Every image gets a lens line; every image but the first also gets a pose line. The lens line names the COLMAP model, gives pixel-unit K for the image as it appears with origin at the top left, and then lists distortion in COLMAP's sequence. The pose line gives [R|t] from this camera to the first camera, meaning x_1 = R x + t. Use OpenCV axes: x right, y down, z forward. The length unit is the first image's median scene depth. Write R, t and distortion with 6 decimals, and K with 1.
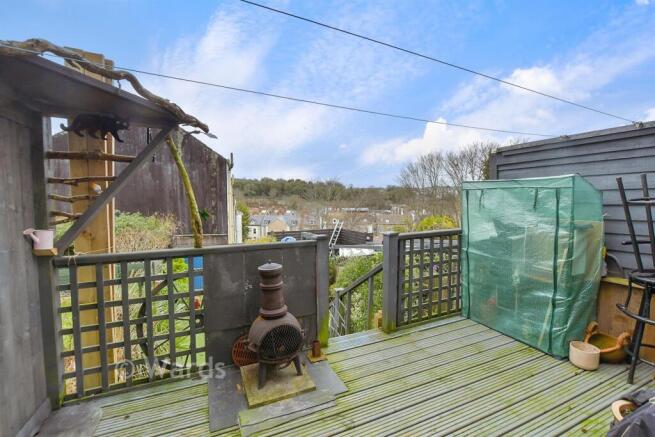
lens RADIAL K [[287.4, 0, 326.6], [0, 287.4, 217.5], [0, 0, 1]] dist [0.000188, 0.000032]
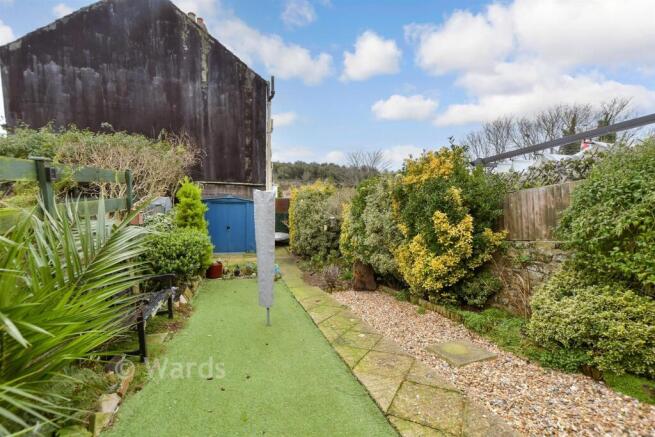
lens RADIAL K [[287.4, 0, 327.4], [0, 287.4, 219.0], [0, 0, 1]] dist [0.000188, 0.000032]
pose [[0.993877, 0.038782, -0.103460, -0.037116], [-0.033248, 0.997950, 0.054686, 0.035933], [0.105369, -0.050912, 0.993129, 0.097072]]
